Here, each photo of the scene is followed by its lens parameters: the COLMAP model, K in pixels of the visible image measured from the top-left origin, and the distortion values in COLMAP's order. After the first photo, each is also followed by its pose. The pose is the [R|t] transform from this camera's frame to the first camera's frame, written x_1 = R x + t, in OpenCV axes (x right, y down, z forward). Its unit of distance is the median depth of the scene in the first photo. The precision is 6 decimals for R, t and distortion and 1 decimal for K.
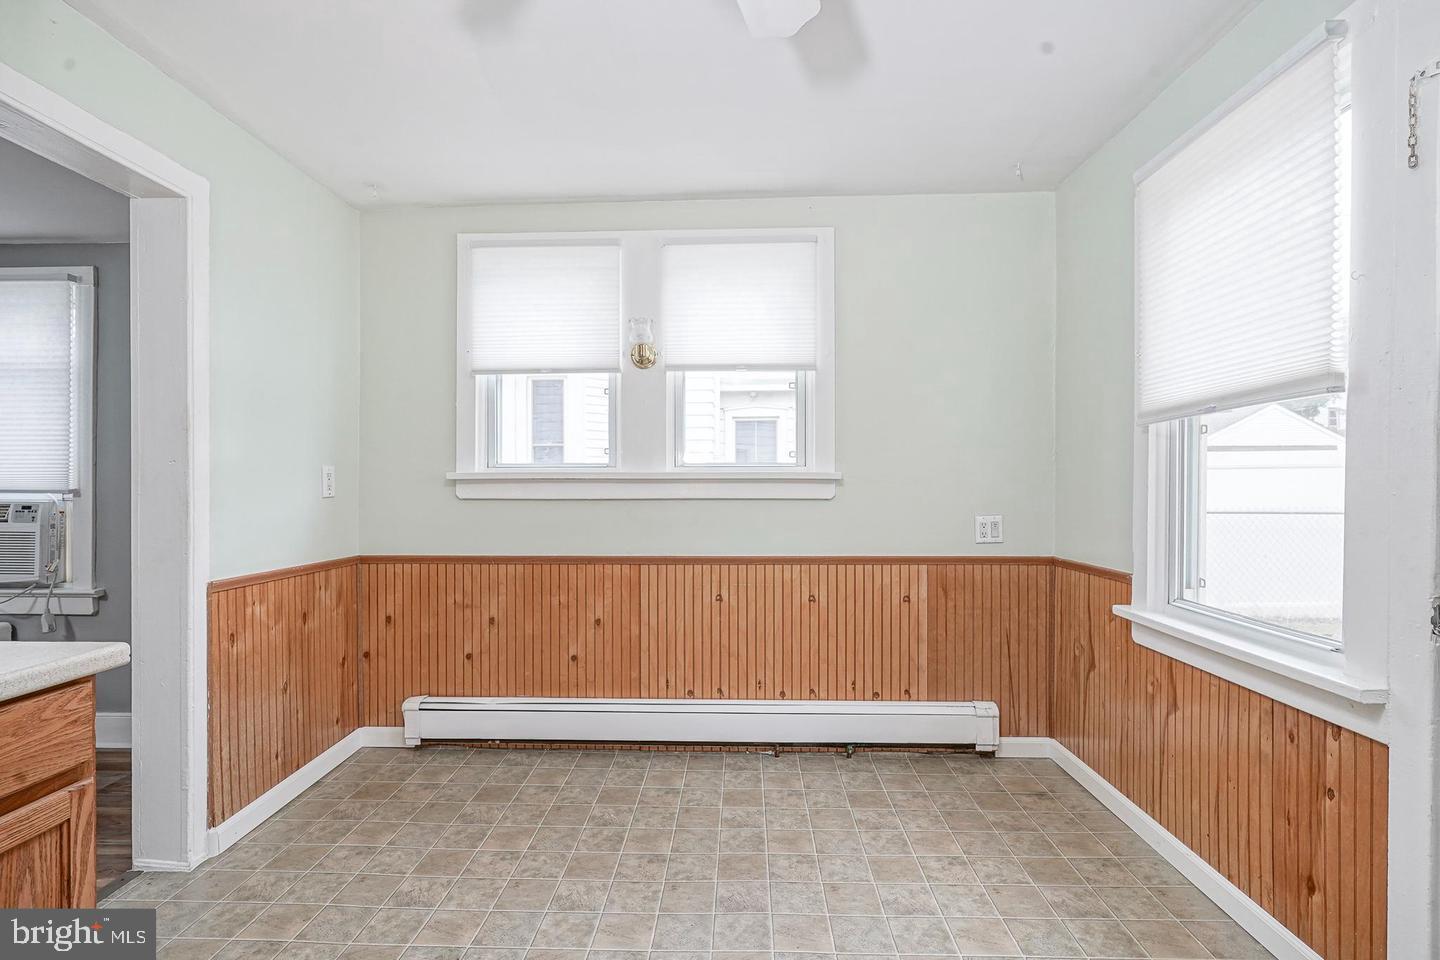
lens RADIAL K [[703.8, 0, 720.0], [0, 703.8, 480.0], [0, 0, 1]] dist [-0.000115, 0.000079]
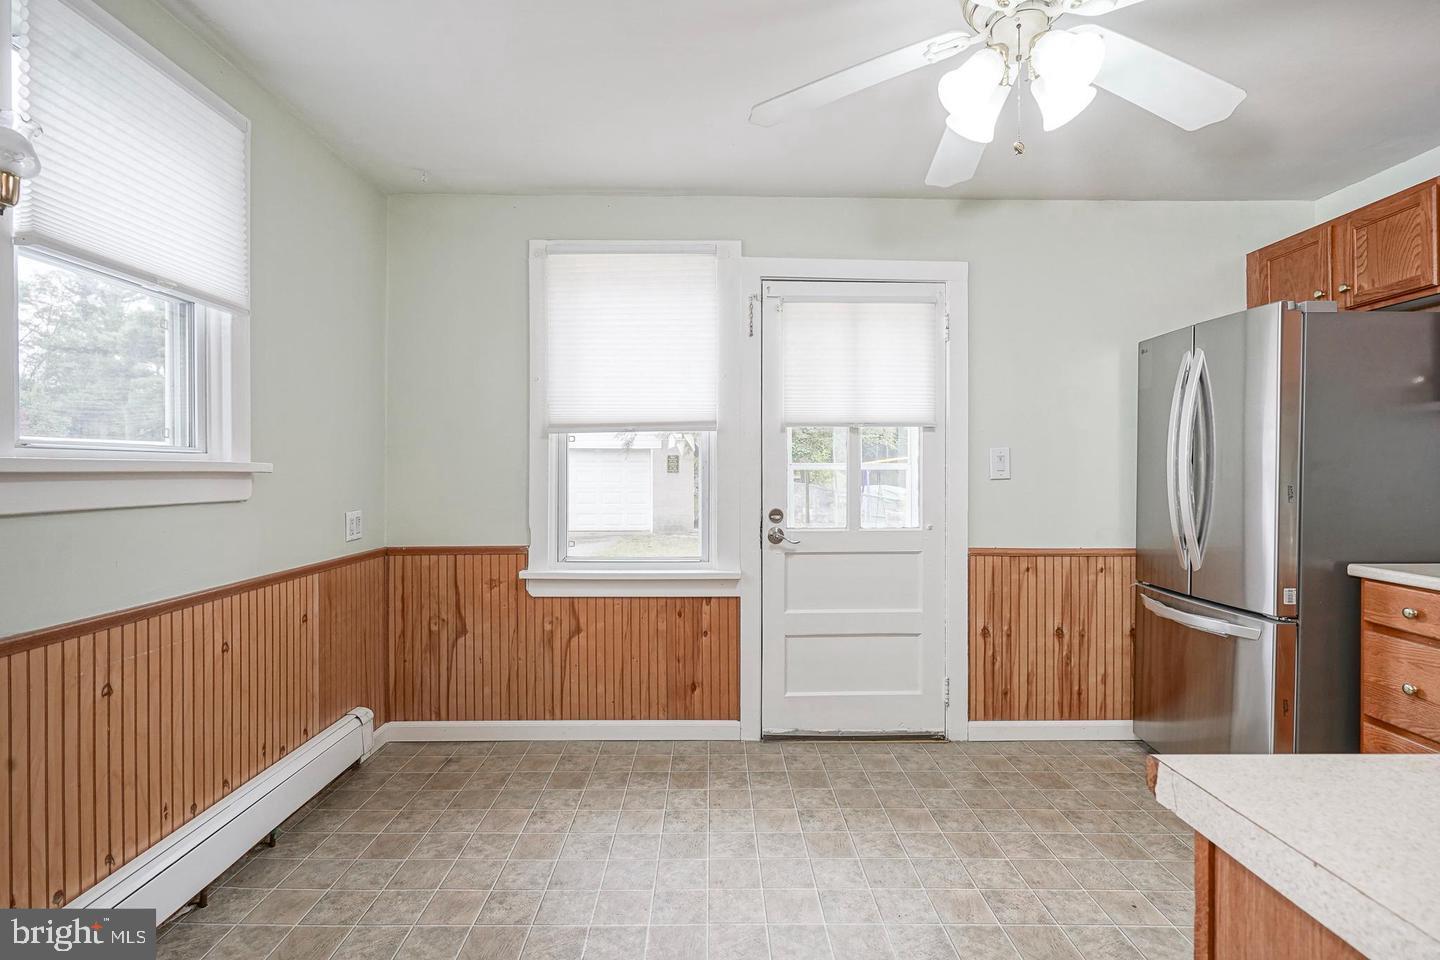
lens RADIAL K [[695.8, 0, 720.2], [0, 695.8, 472.4], [0, 0, 1]] dist [0.001868, 0.000617]
pose [[-0.047223, -0.001506, 0.998883, -0.575648], [-0.004472, 0.999989, 0.001296, -0.003755], [-0.998874, -0.004406, -0.047229, 0.564599]]
